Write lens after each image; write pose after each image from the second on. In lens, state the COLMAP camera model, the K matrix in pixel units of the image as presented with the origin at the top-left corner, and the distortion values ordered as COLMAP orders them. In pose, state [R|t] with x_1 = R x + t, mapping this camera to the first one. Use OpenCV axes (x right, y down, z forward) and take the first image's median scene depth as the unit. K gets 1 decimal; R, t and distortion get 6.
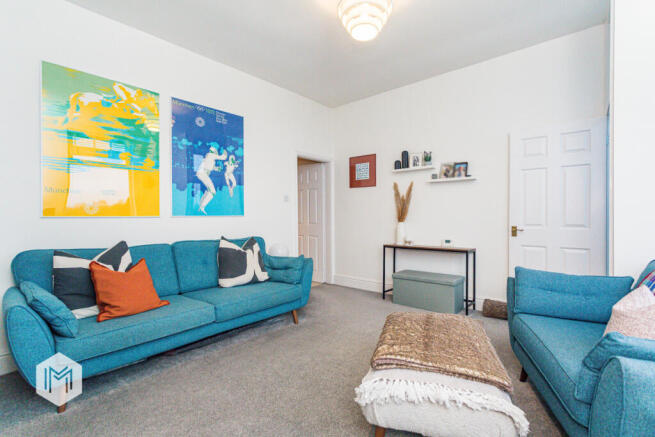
lens RADIAL K [[310.7, 0, 327.7], [0, 310.7, 218.1], [0, 0, 1]] dist [0.005797, -0.000041]
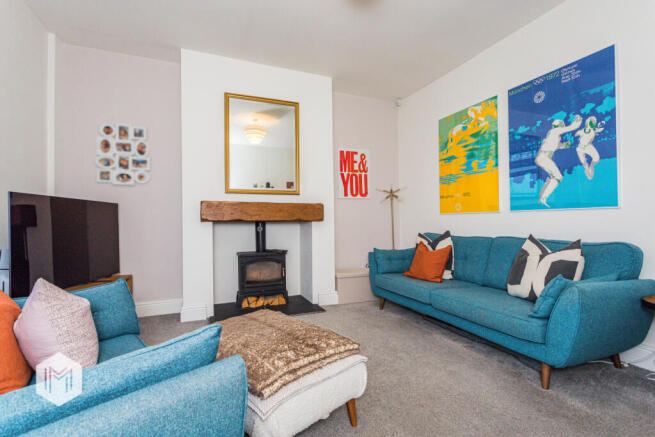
lens RADIAL K [[310.7, 0, 325.8], [0, 310.7, 218.1], [0, 0, 1]] dist [0.005797, -0.000041]
pose [[-0.470965, 0.004704, -0.882139, 0.585177], [0.009842, 0.999952, 0.000078, 0.009609], [0.882097, -0.008645, -0.470989, 0.864456]]
